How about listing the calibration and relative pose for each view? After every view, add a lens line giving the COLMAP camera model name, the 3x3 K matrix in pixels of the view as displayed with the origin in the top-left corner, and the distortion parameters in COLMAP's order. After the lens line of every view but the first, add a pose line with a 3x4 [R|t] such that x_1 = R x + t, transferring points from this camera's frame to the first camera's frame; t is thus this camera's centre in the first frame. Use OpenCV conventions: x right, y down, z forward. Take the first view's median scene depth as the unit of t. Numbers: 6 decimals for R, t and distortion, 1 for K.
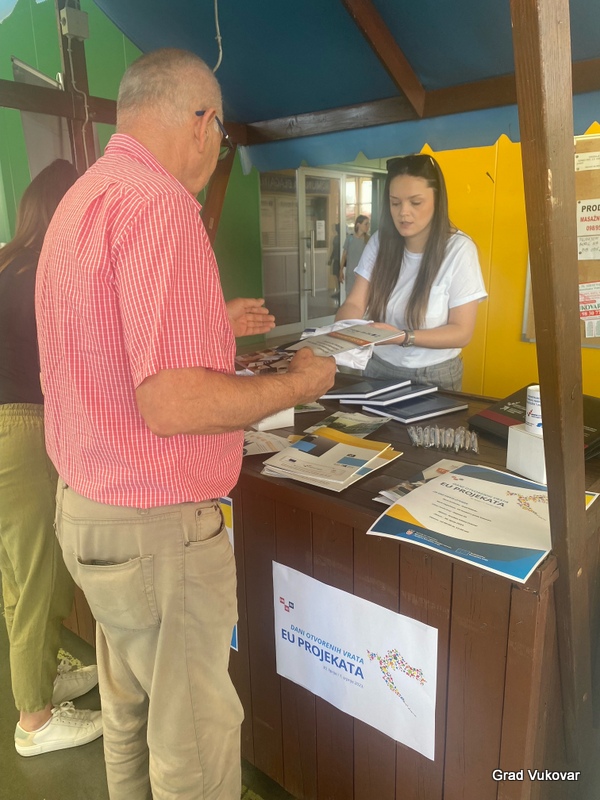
lens RADIAL K [[617.4, 0, 315.0], [0, 617.4, 401.8], [0, 0, 1]] dist [0.004955, -0.006654]
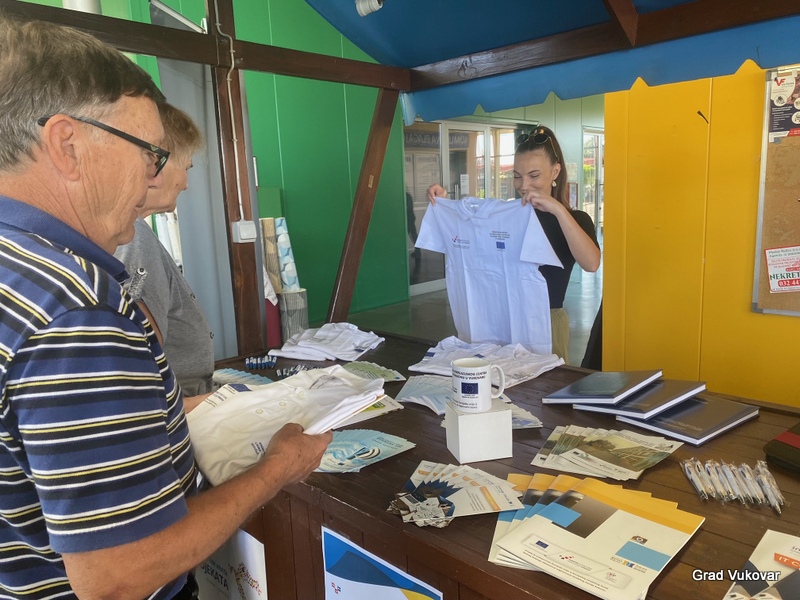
lens RADIAL K [[616.9, 0, 400.0], [0, 616.9, 300.0], [0, 0, 1]] dist [0.003378, -0.003629]
pose [[0.996776, -0.014885, -0.078845, -0.065004], [0.008066, 0.996253, -0.086108, -0.050949], [0.079832, 0.085195, 0.993161, 0.169034]]
